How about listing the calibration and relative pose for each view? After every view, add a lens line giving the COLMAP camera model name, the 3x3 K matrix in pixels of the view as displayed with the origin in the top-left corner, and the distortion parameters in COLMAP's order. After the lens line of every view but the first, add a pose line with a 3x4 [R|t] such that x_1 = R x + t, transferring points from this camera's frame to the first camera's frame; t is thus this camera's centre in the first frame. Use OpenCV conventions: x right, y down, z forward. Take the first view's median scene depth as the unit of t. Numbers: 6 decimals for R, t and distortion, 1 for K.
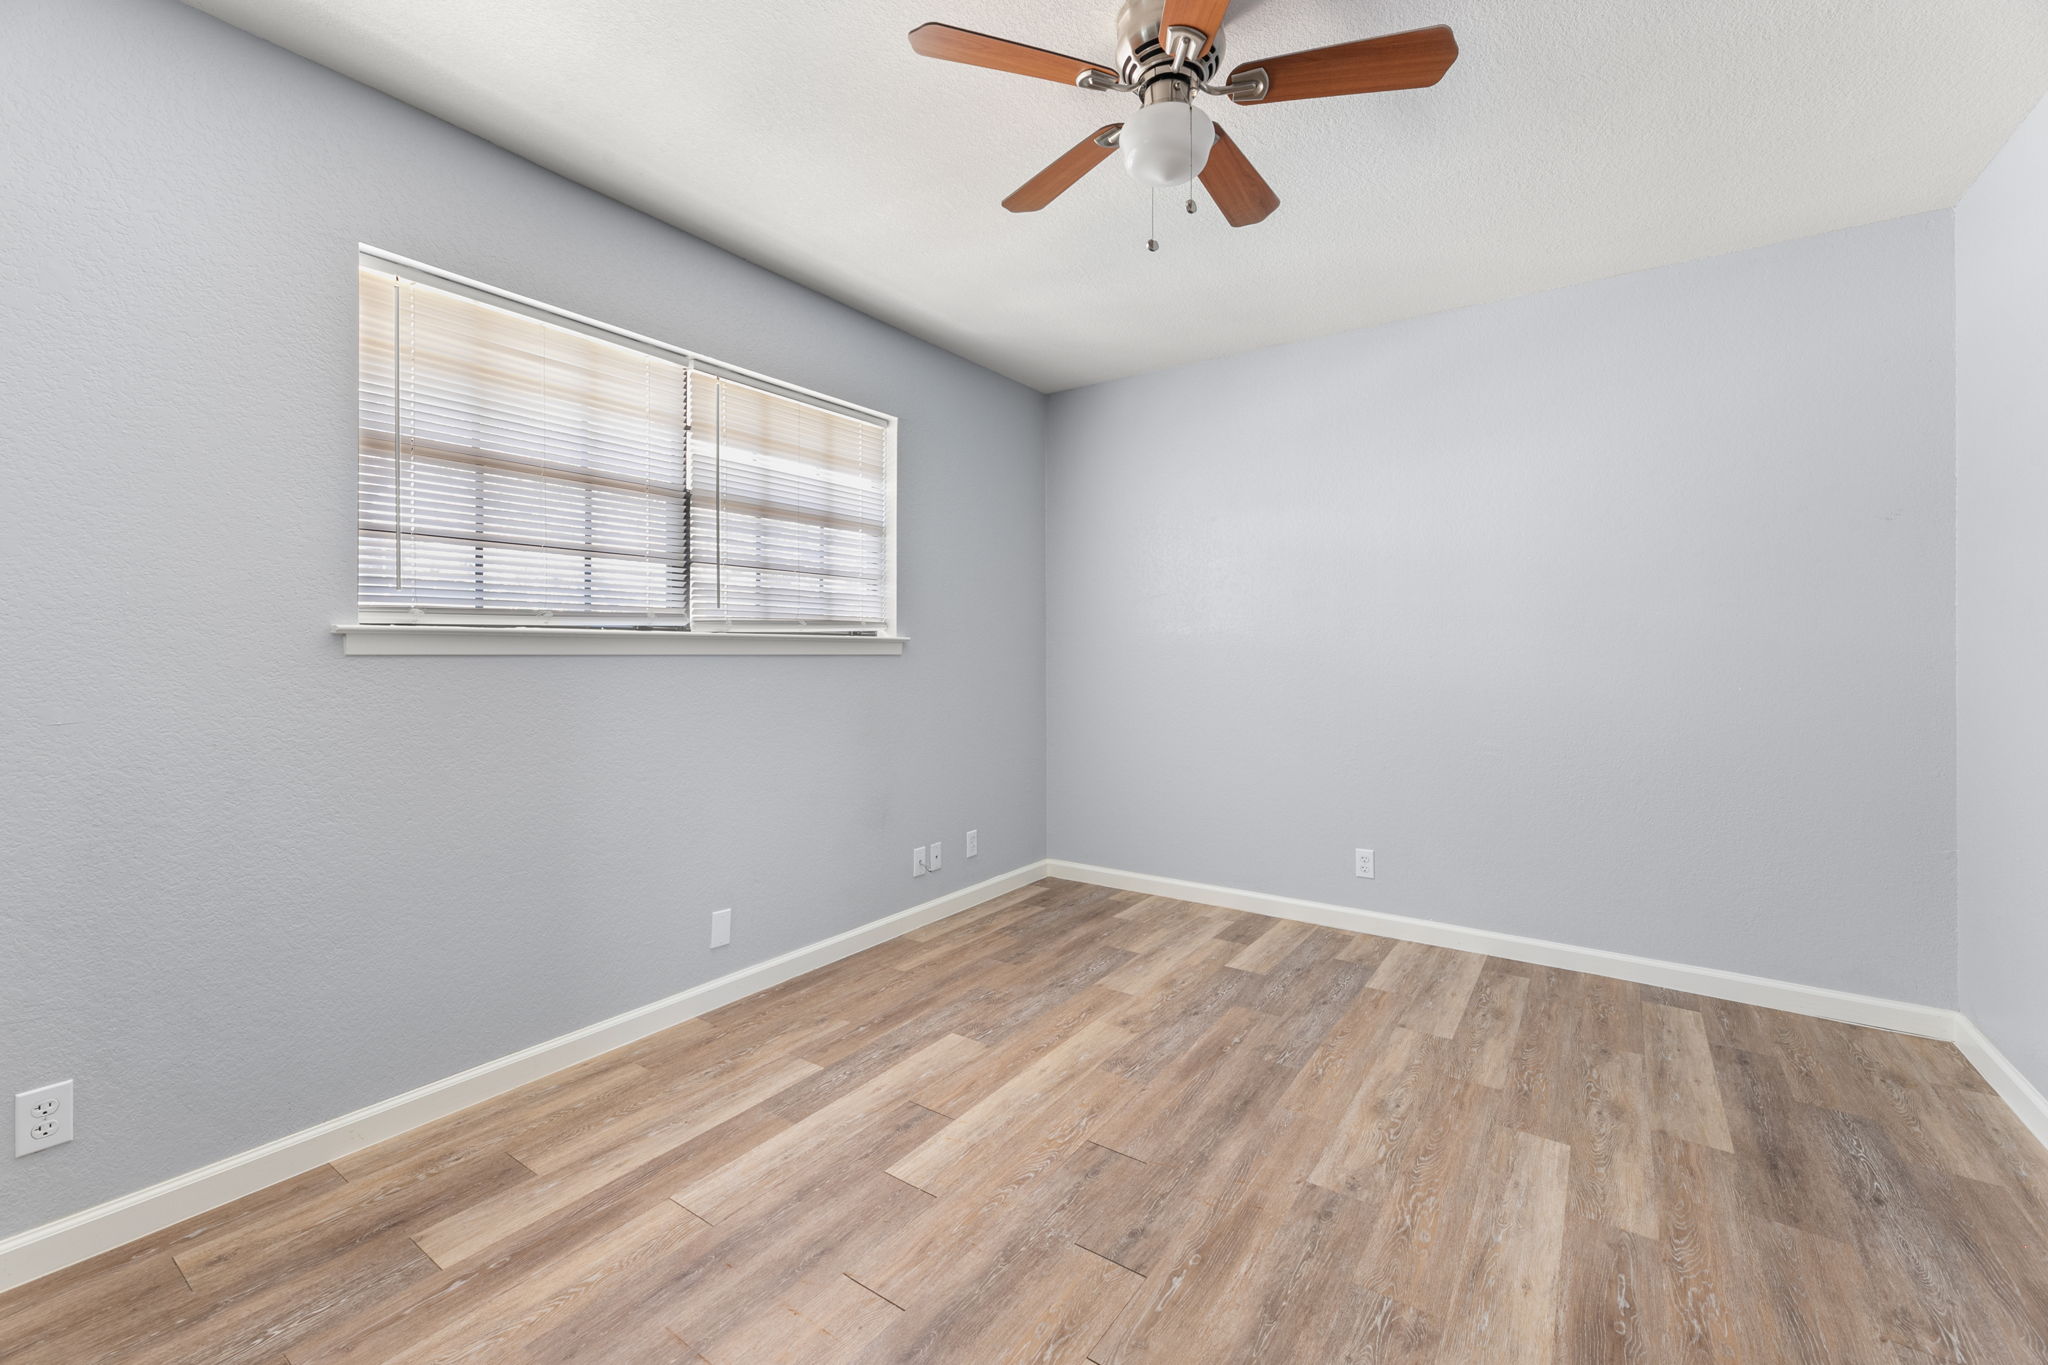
lens RADIAL K [[841.7, 0, 1032.1], [0, 841.7, 657.7], [0, 0, 1]] dist [0.000492, 0.000362]
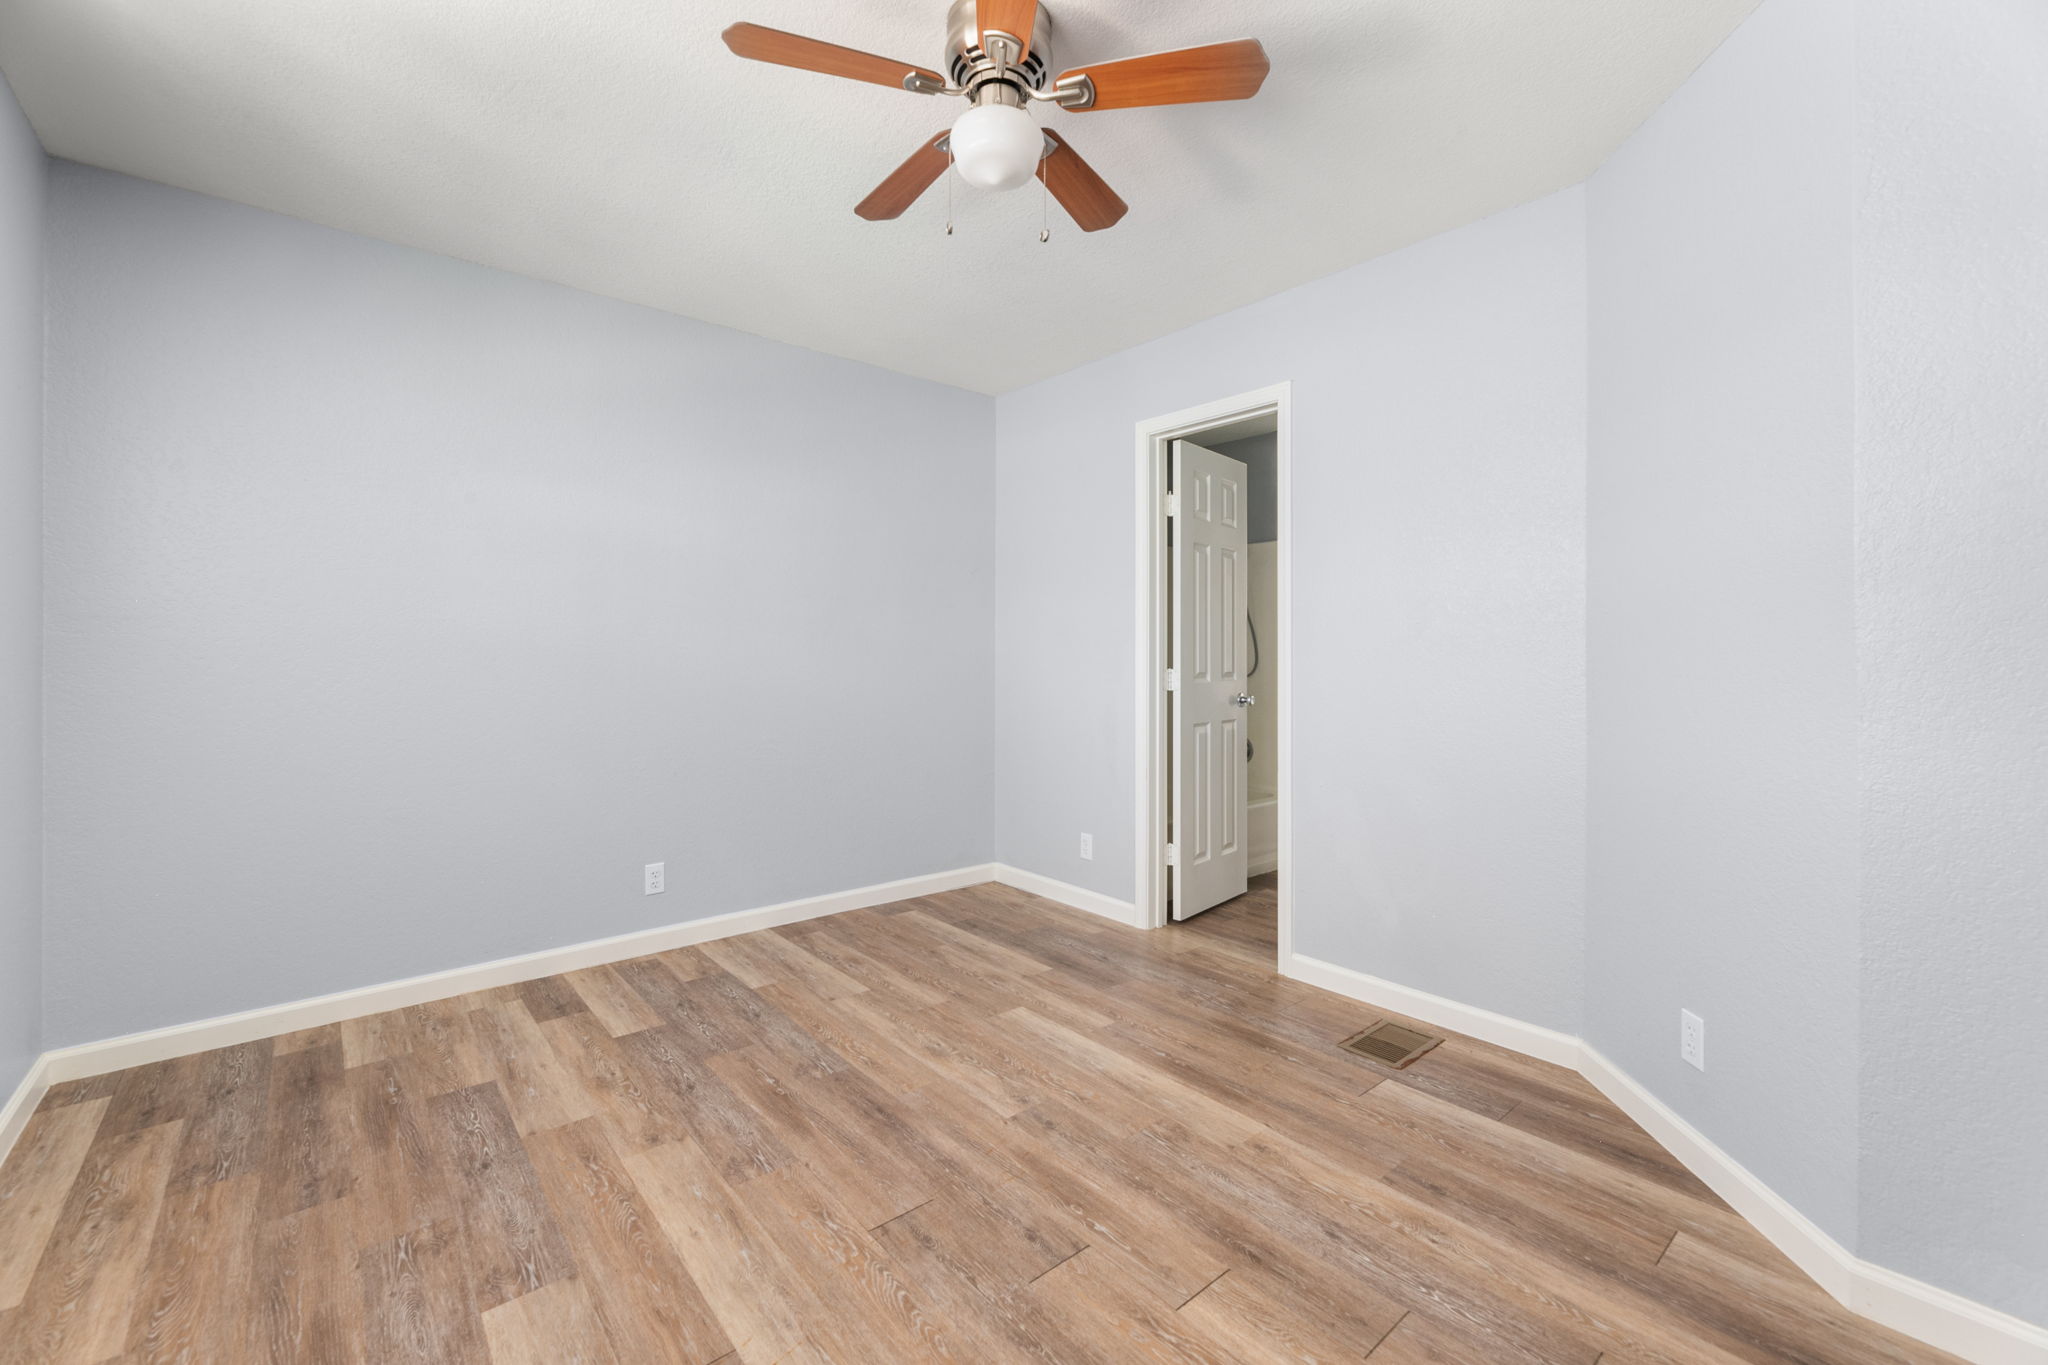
lens RADIAL K [[841.7, 0, 1024.0], [0, 841.7, 659.0], [0, 0, 1]] dist [0.000492, 0.000362]
pose [[0.263050, -0.005205, 0.964768, -0.579149], [0.004294, 0.999982, 0.004224, -0.004192], [-0.964773, 0.003032, 0.263067, 0.511471]]
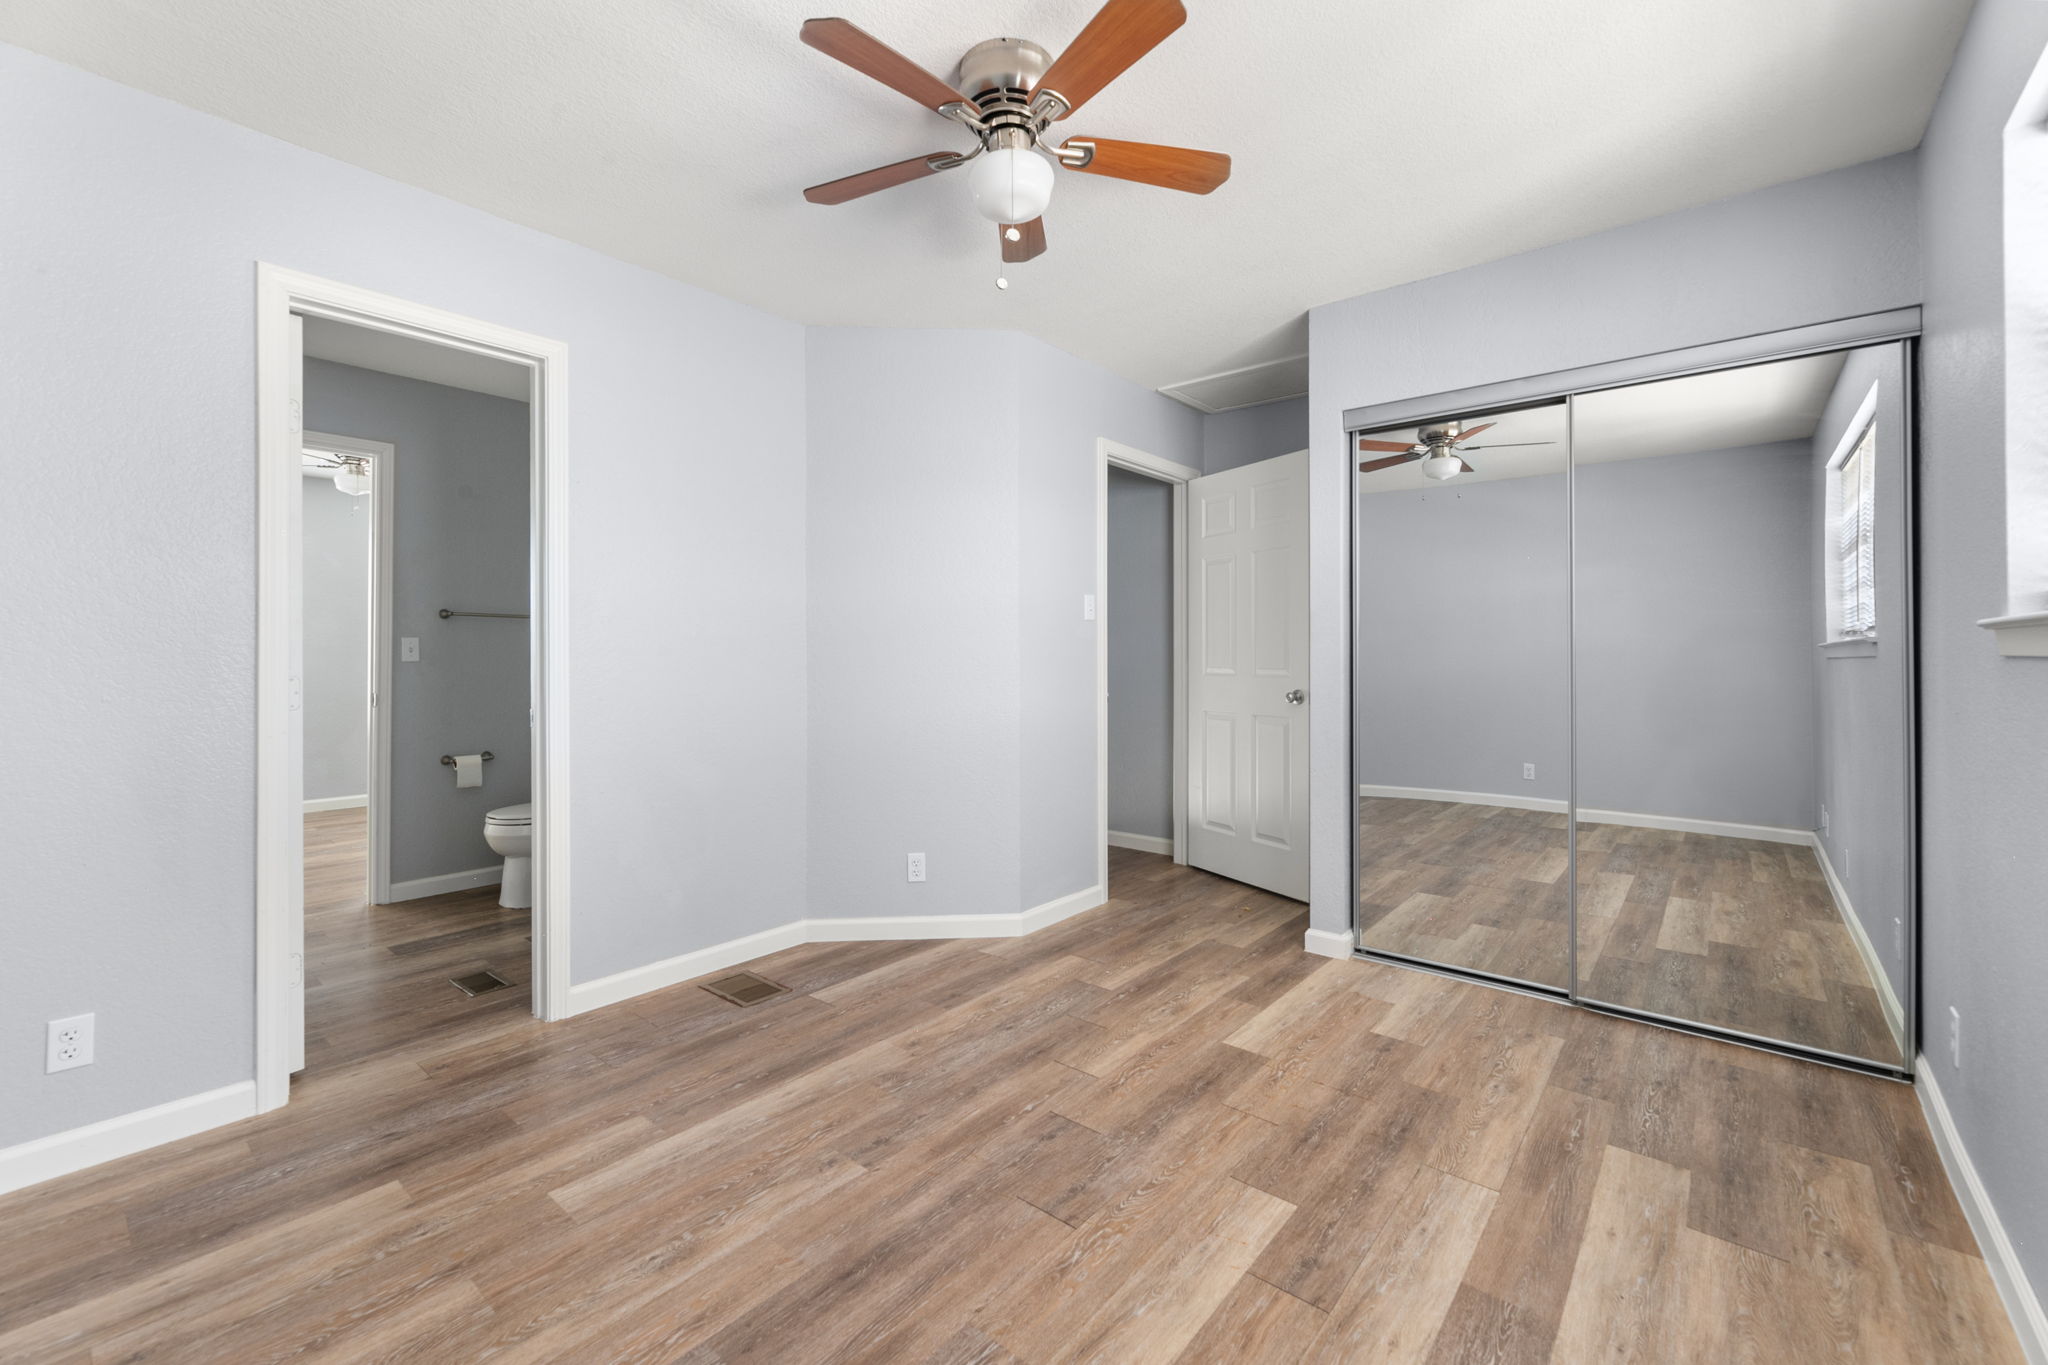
lens RADIAL K [[841.7, 0, 1021.1], [0, 841.7, 663.2], [0, 0, 1]] dist [0.000492, 0.000362]
pose [[-0.994920, -0.001330, 0.100664, 0.029329], [0.000091, 0.999900, 0.014116, -0.006922], [-0.100673, 0.014054, -0.994820, 1.508445]]
